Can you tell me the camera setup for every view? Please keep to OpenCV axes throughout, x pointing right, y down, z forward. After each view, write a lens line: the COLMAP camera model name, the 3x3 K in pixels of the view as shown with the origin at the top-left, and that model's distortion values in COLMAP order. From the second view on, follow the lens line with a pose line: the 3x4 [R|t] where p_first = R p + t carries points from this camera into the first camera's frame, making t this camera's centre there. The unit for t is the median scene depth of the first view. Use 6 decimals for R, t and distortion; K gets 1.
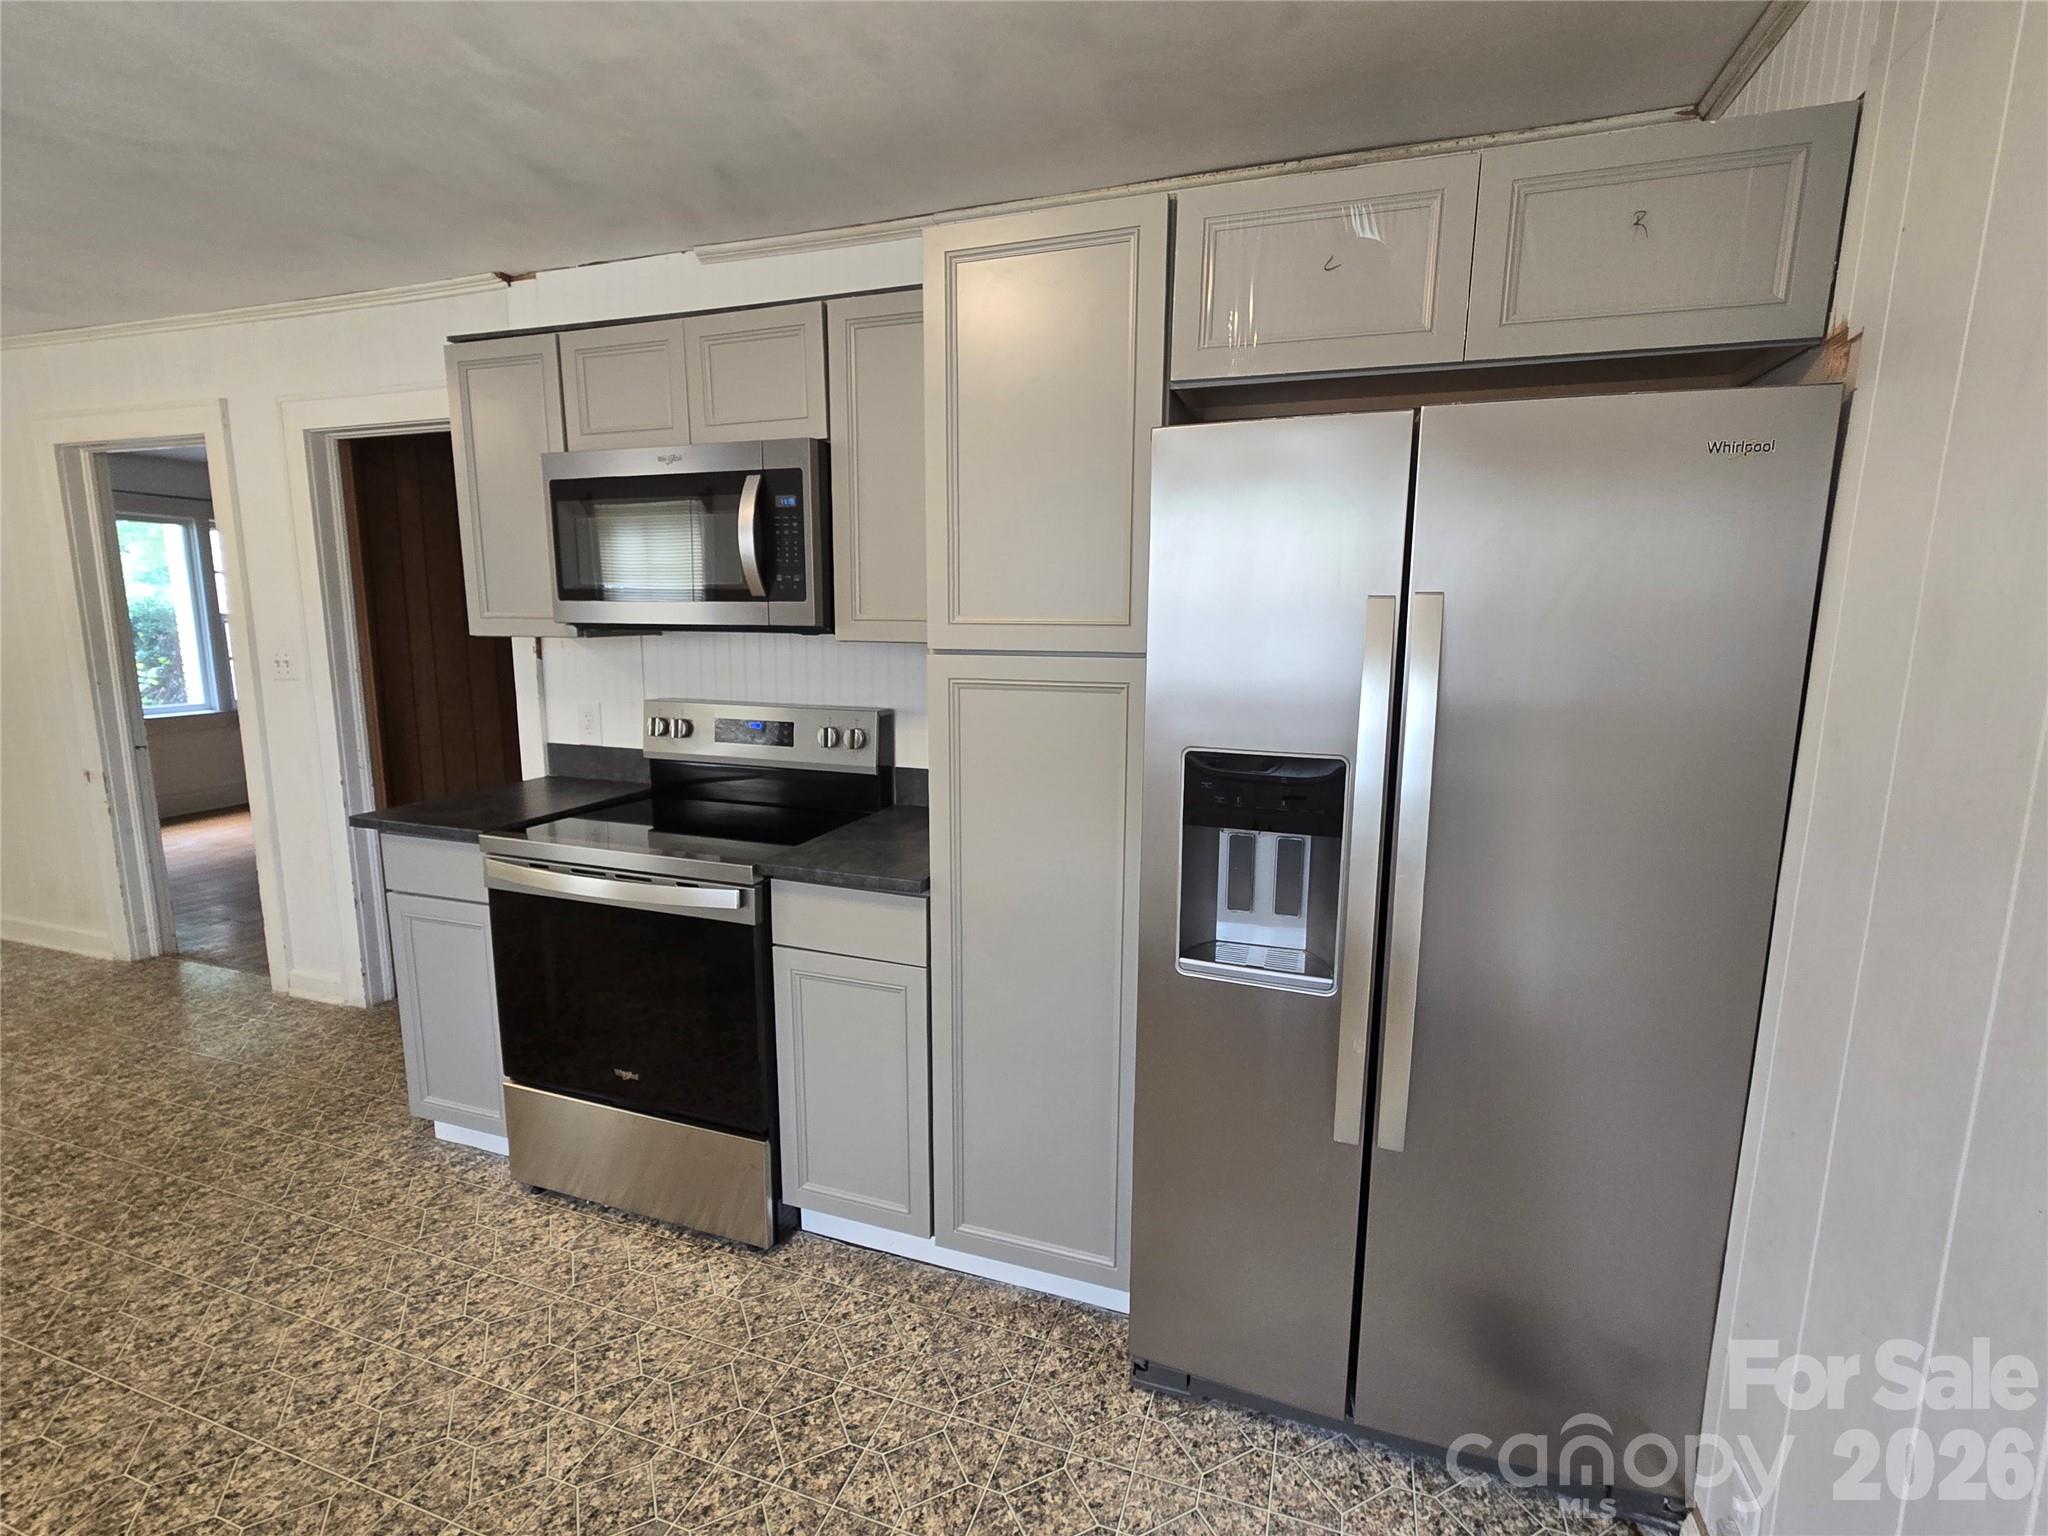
lens RADIAL K [[933.2, 0, 1041.2], [0, 933.2, 764.7], [0, 0, 1]] dist [0.001047, -0.000361]
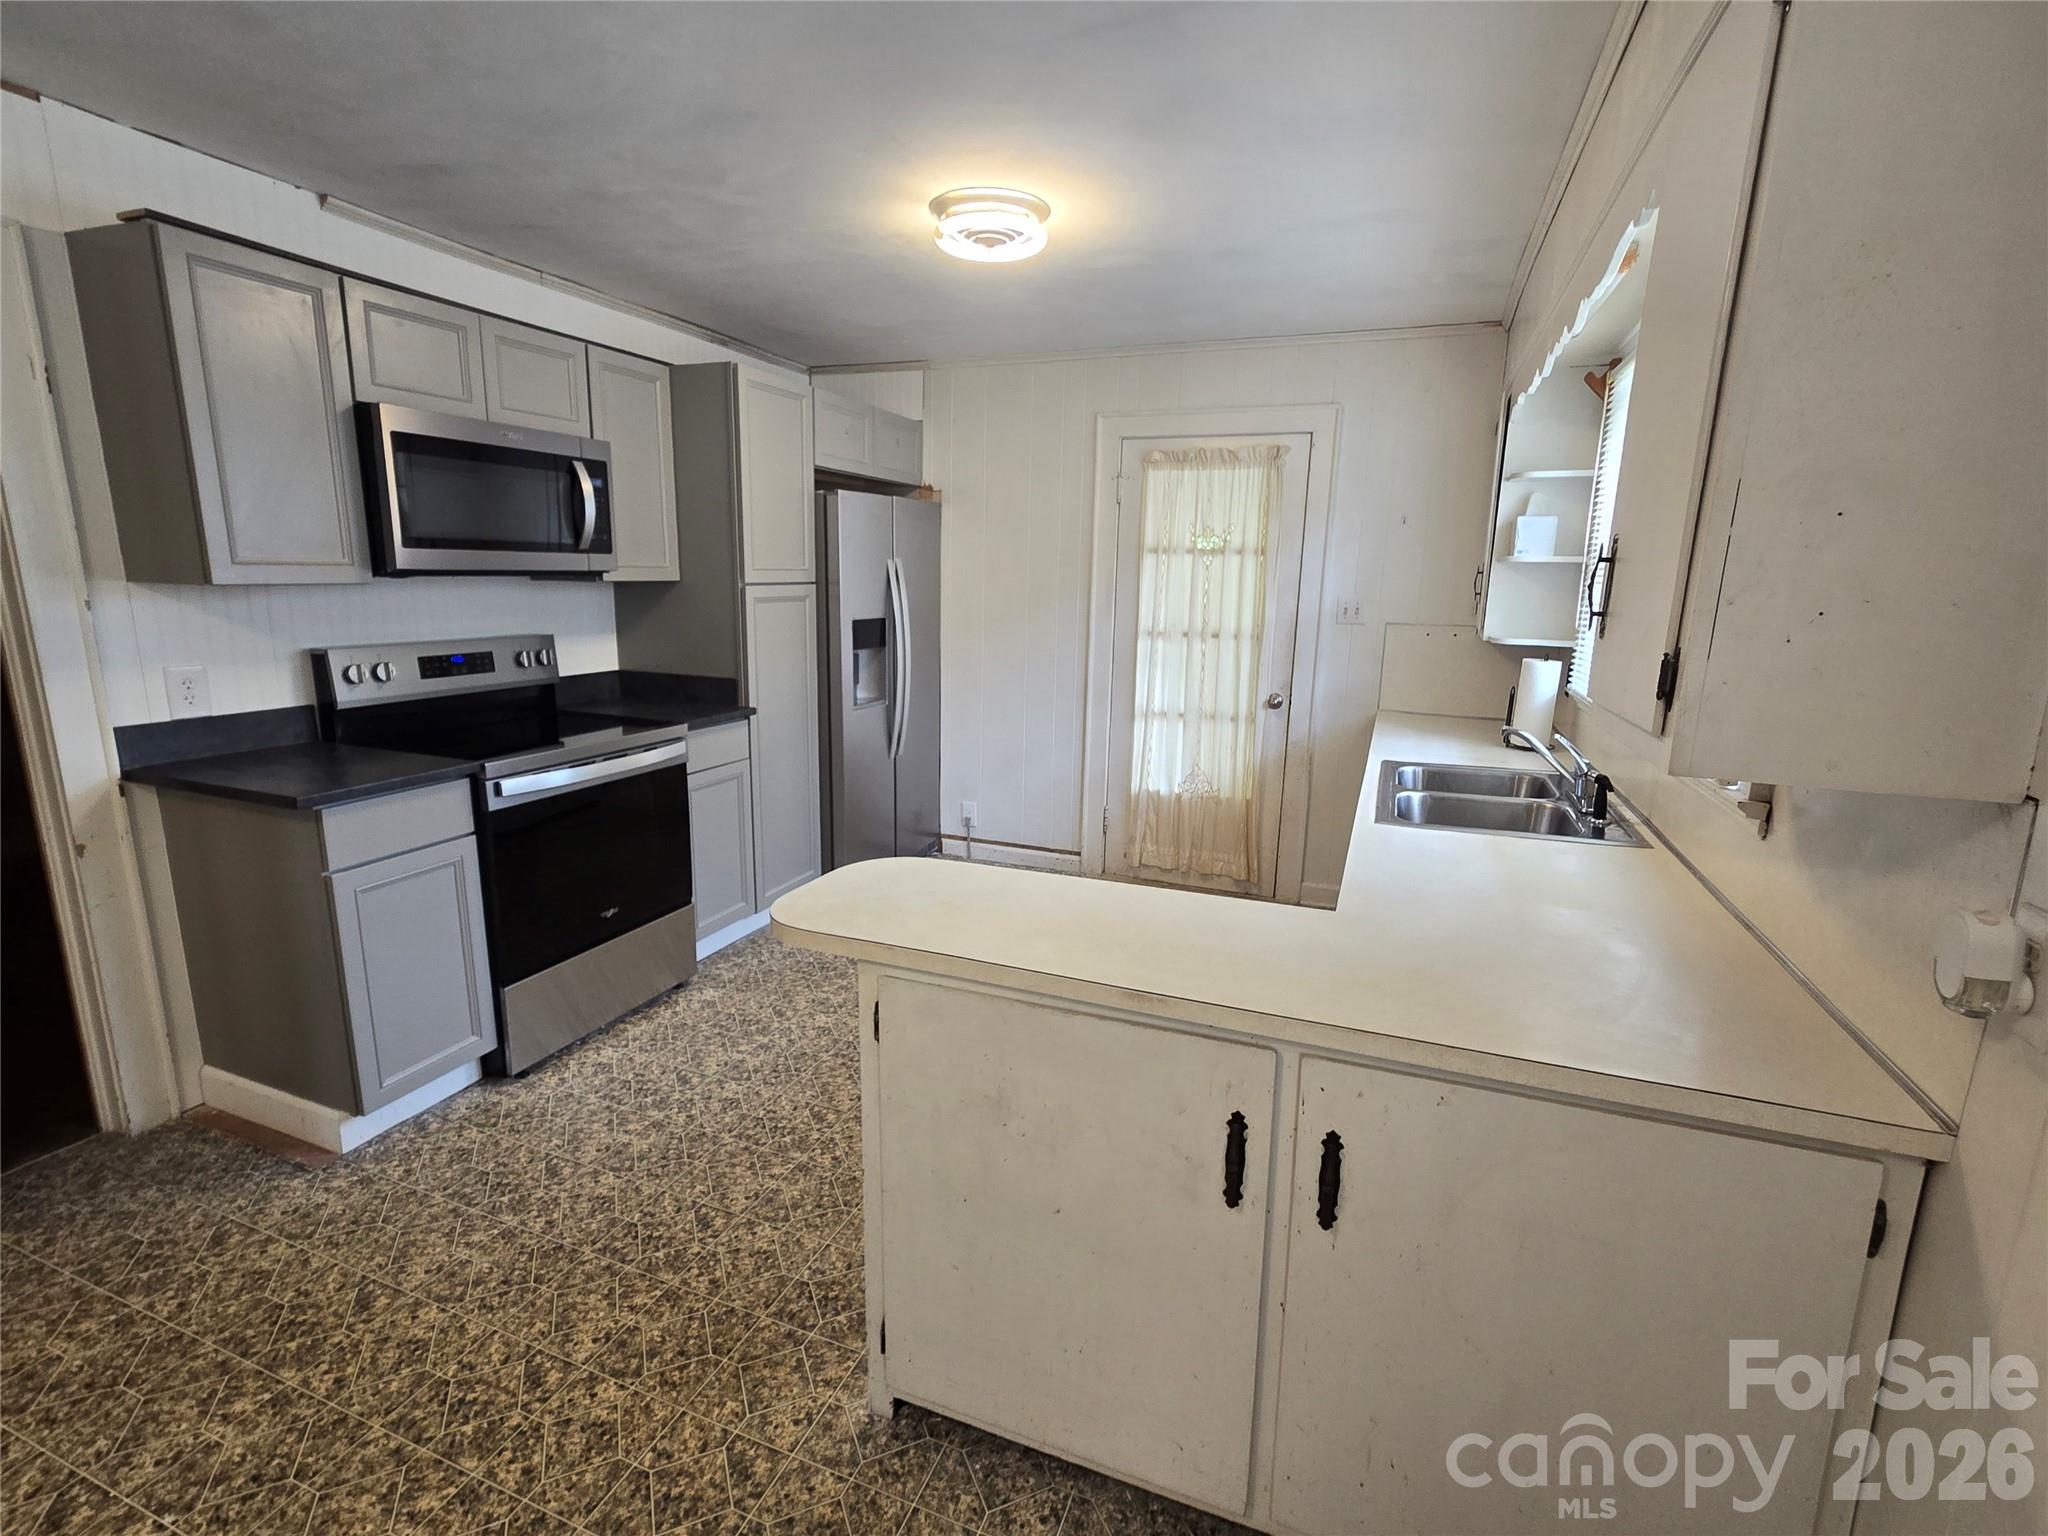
lens RADIAL K [[933.2, 0, 1025.7], [0, 933.2, 752.5], [0, 0, 1]] dist [0.001047, -0.000361]
pose [[0.052100, -0.199901, 0.978430, -1.810740], [0.150919, 0.970084, 0.190159, -0.054175], [-0.987172, 0.137756, 0.080711, 0.303698]]
